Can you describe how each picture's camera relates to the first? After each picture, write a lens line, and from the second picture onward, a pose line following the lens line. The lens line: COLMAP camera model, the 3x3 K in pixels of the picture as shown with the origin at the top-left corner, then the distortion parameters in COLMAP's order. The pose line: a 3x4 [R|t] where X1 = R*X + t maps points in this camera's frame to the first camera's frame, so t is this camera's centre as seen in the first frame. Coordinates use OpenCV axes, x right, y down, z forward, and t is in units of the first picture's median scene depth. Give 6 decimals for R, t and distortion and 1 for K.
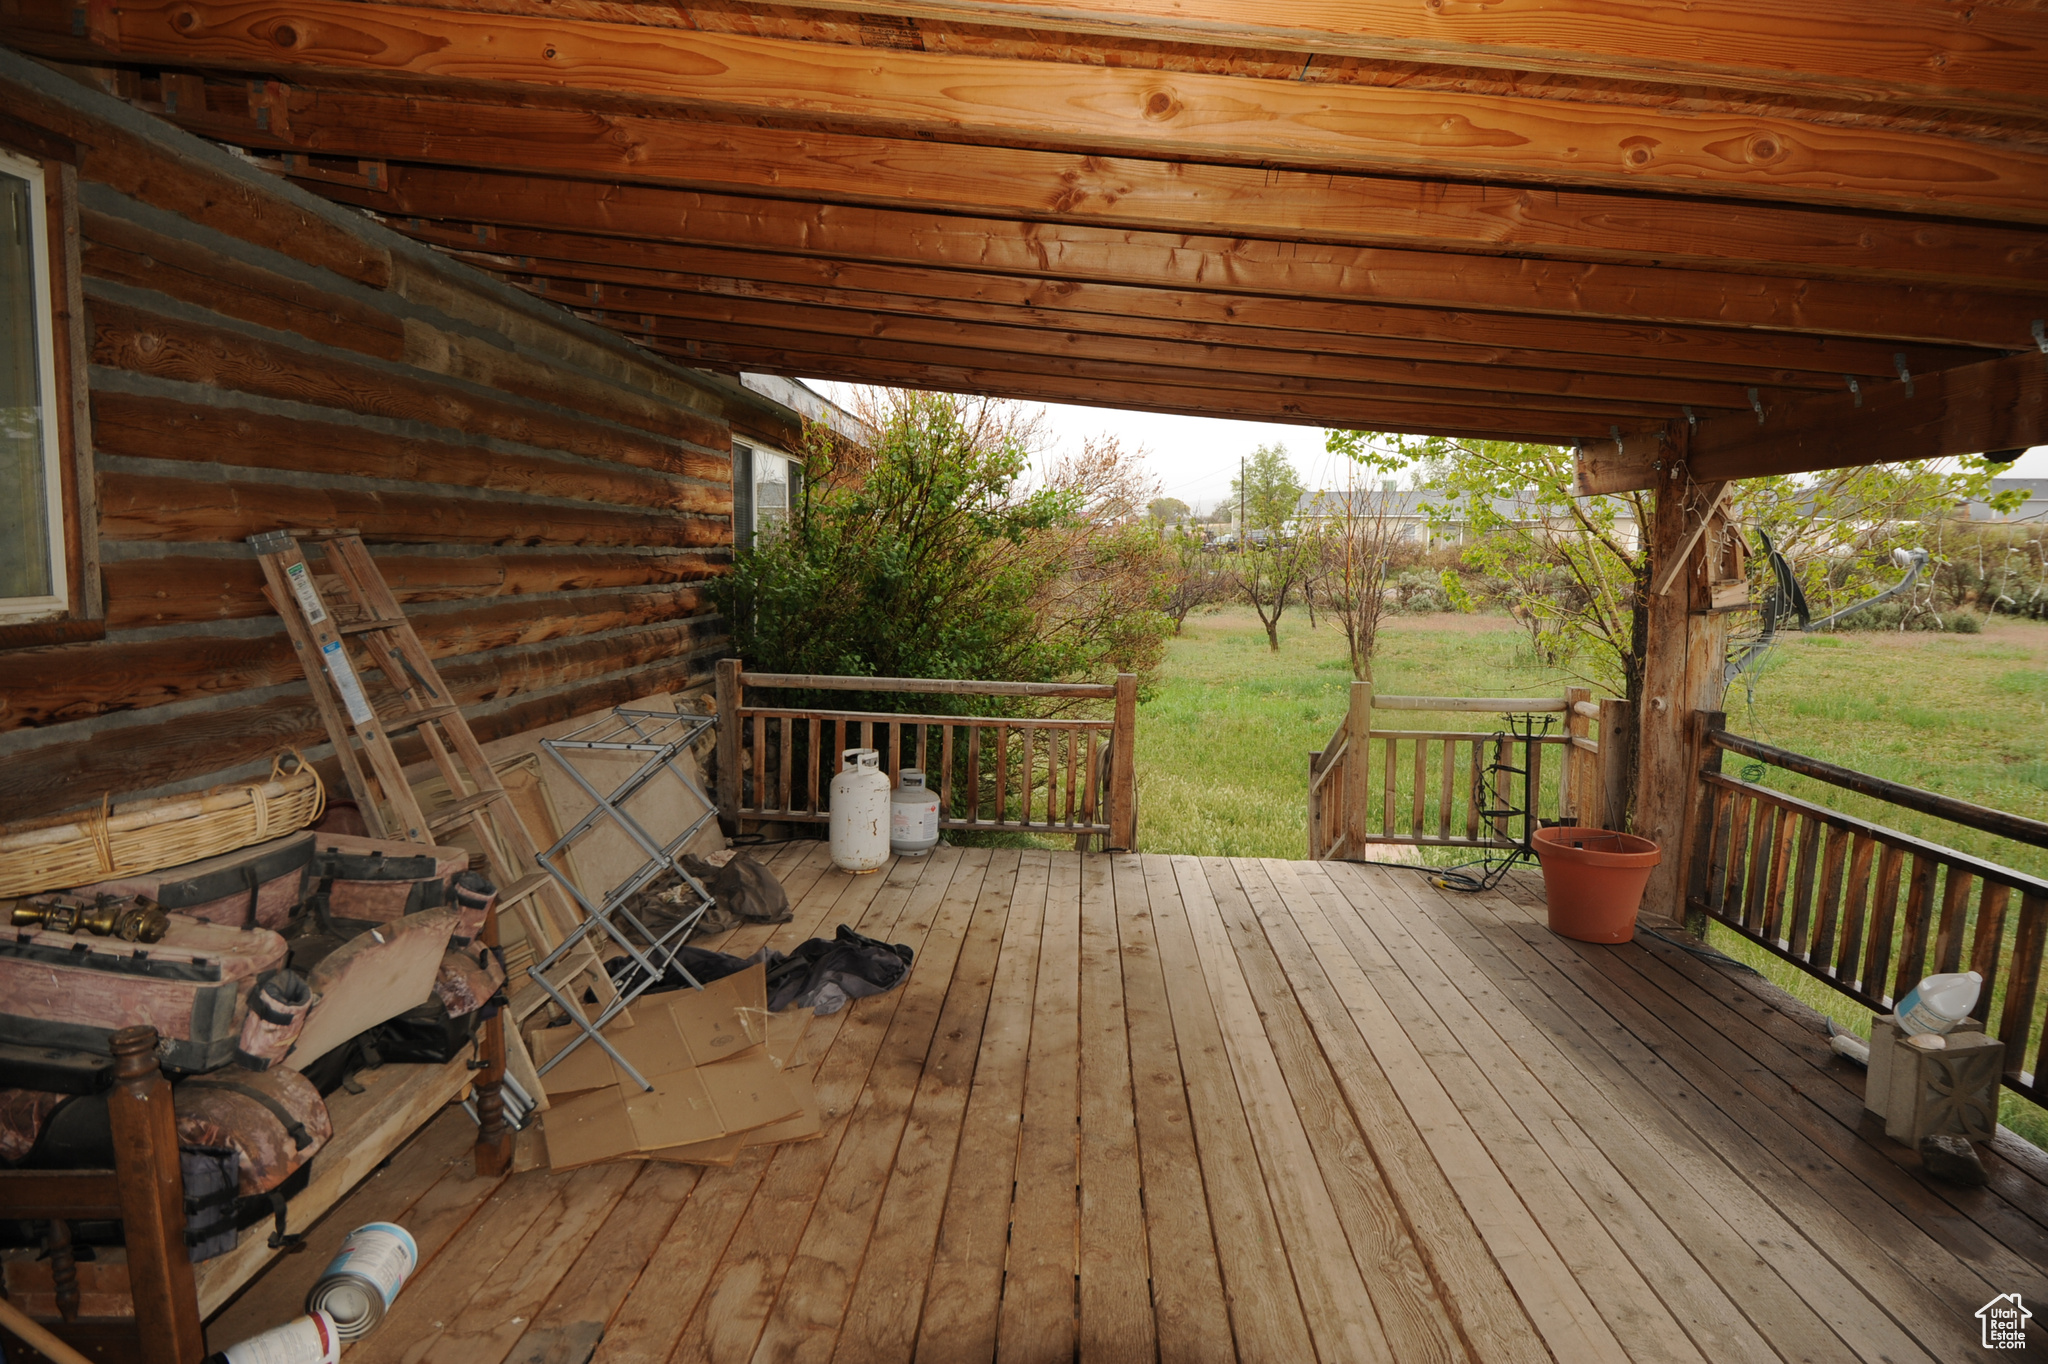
lens RADIAL K [[1082.3, 0, 1024.0], [0, 1082.3, 682.0], [0, 0, 1]] dist [0.031523, 0.000006]
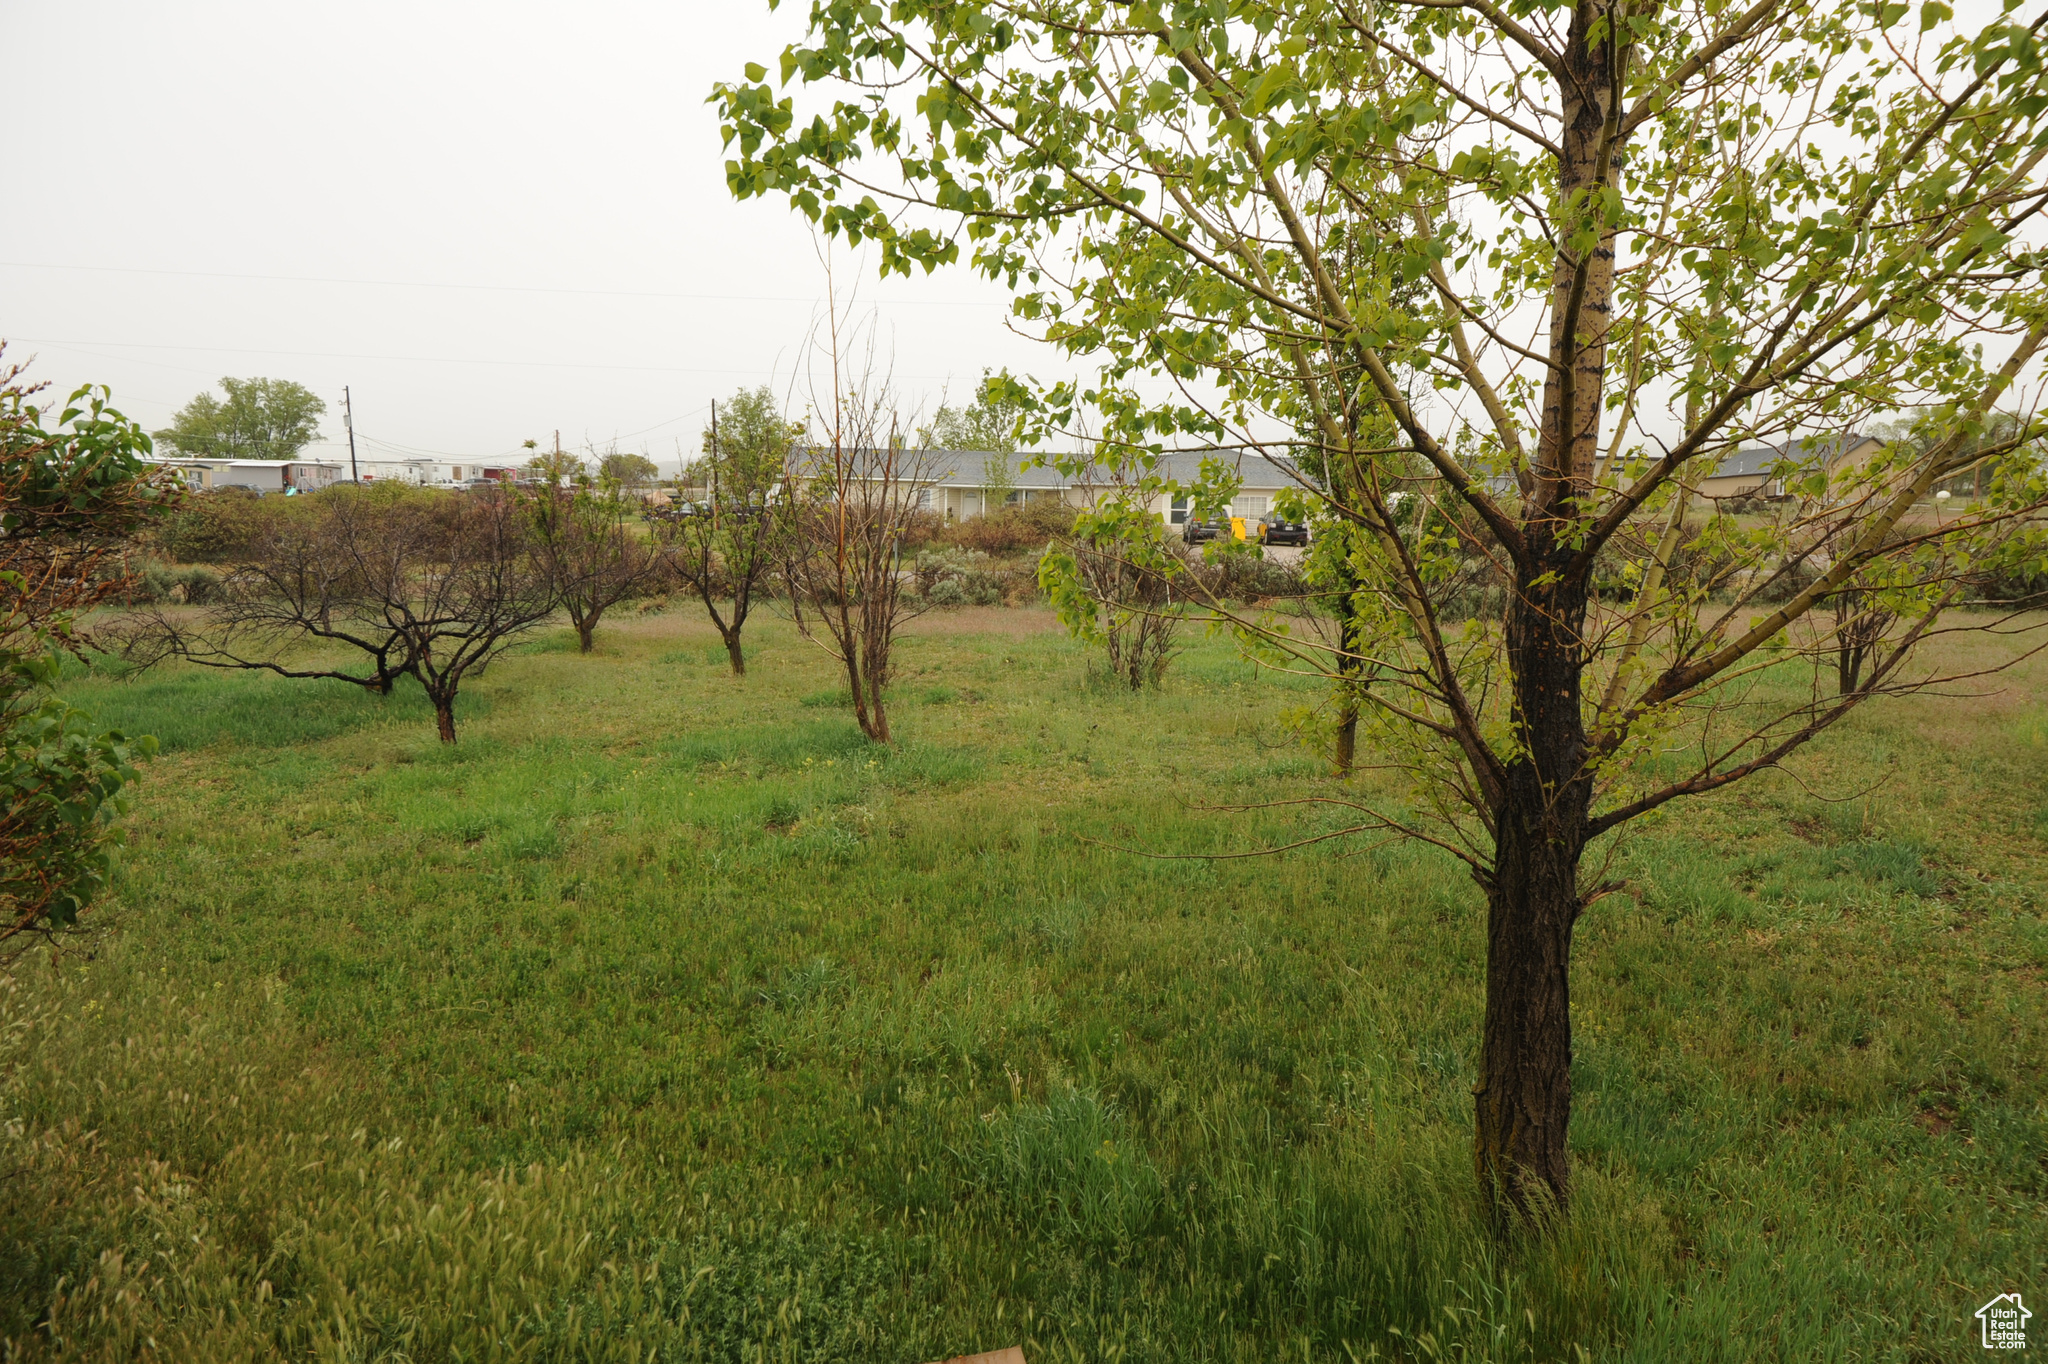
lens RADIAL K [[1397.0, 0, 1024.0], [0, 1397.0, 682.0], [0, 0, 1]] dist [-0.000716, -0.000082]
pose [[0.917008, -0.037292, 0.397122, 0.058817], [0.039890, 0.999203, 0.001720, -0.018169], [-0.396869, 0.014264, 0.917764, 0.182600]]
